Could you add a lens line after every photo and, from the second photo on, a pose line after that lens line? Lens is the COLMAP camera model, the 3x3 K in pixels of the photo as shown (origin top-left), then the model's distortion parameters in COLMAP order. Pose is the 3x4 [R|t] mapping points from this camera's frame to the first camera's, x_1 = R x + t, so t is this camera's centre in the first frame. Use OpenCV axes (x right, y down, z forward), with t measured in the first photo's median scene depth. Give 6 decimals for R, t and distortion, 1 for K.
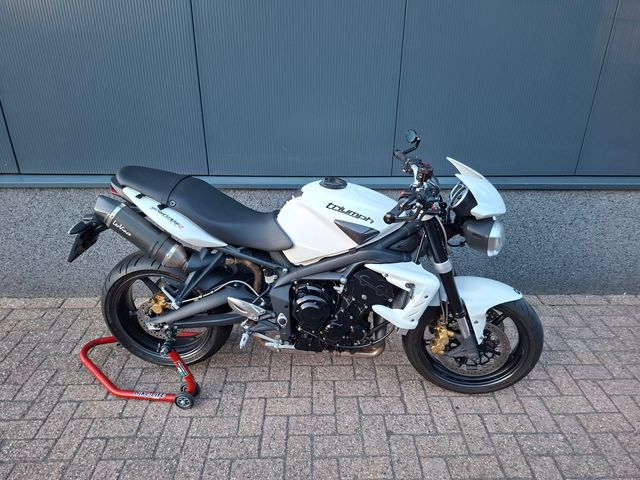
lens RADIAL K [[462.4, 0, 317.5], [0, 462.4, 242.5], [0, 0, 1]] dist [0.021670, -0.036612]
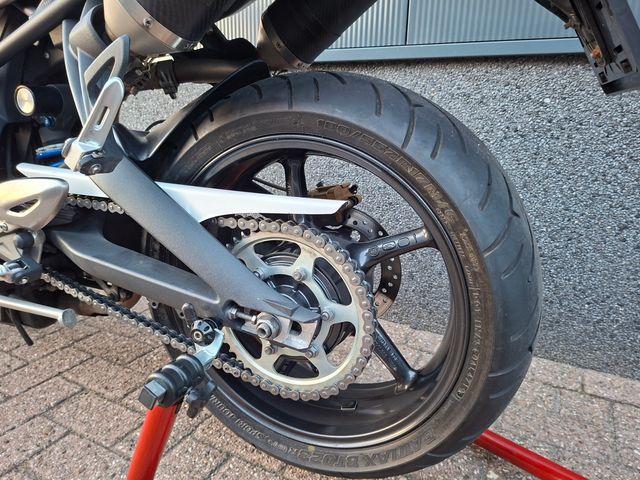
lens RADIAL K [[462.4, 0, 313.8], [0, 462.4, 252.5], [0, 0, 1]] dist [0.021670, -0.036612]
pose [[0.872076, 0.155915, -0.463869, 0.441737], [-0.216902, 0.972845, -0.080786, 0.149732], [0.438677, 0.171065, 0.882213, 0.802907]]
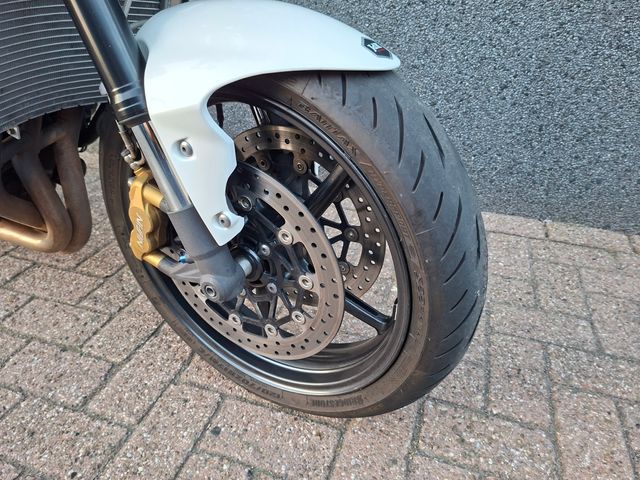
lens RADIAL K [[462.4, 0, 311.6], [0, 462.4, 248.5], [0, 0, 1]] dist [0.021670, -0.036612]
pose [[0.944295, 0.180384, -0.275260, 0.466364], [-0.151179, 0.980693, 0.124040, 0.175697], [0.292321, -0.075517, 0.953334, 0.737465]]
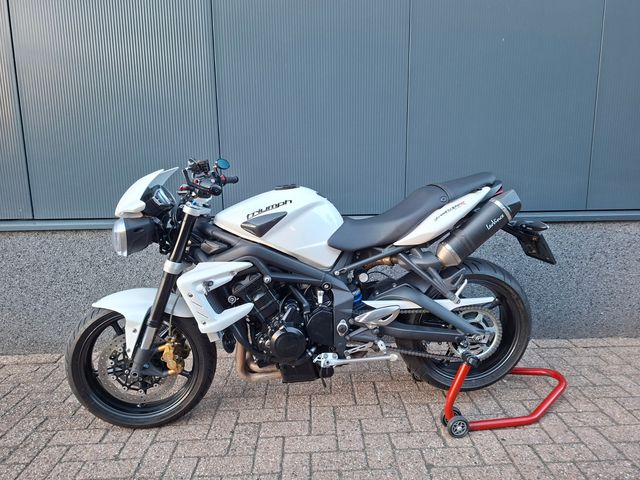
lens RADIAL K [[462.4, 0, 322.6], [0, 462.4, 239.5], [0, 0, 1]] dist [0.021670, -0.036612]
pose [[0.999681, -0.023133, 0.010132, -0.041604], [0.024958, 0.966256, -0.256371, 0.218926], [-0.003859, 0.256542, 0.966525, 0.062367]]
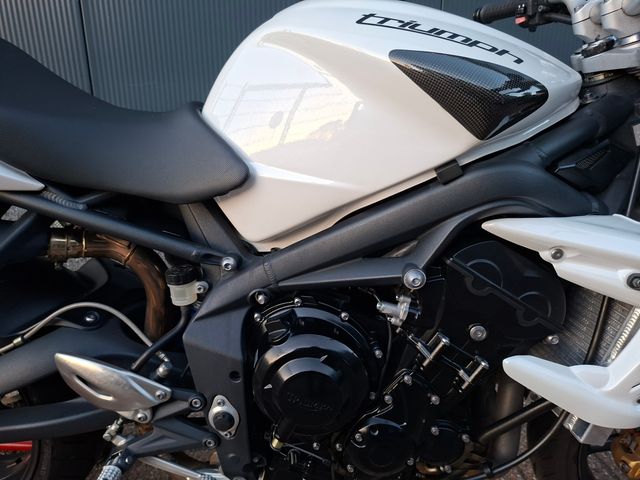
lens RADIAL K [[462.4, 0, 319.4], [0, 462.4, 236.8], [0, 0, 1]] dist [0.021670, -0.036612]
pose [[0.997357, -0.028265, 0.066933, -0.025037], [0.037294, 0.989767, -0.137737, 0.085792], [-0.062355, 0.139869, 0.988205, 0.631623]]
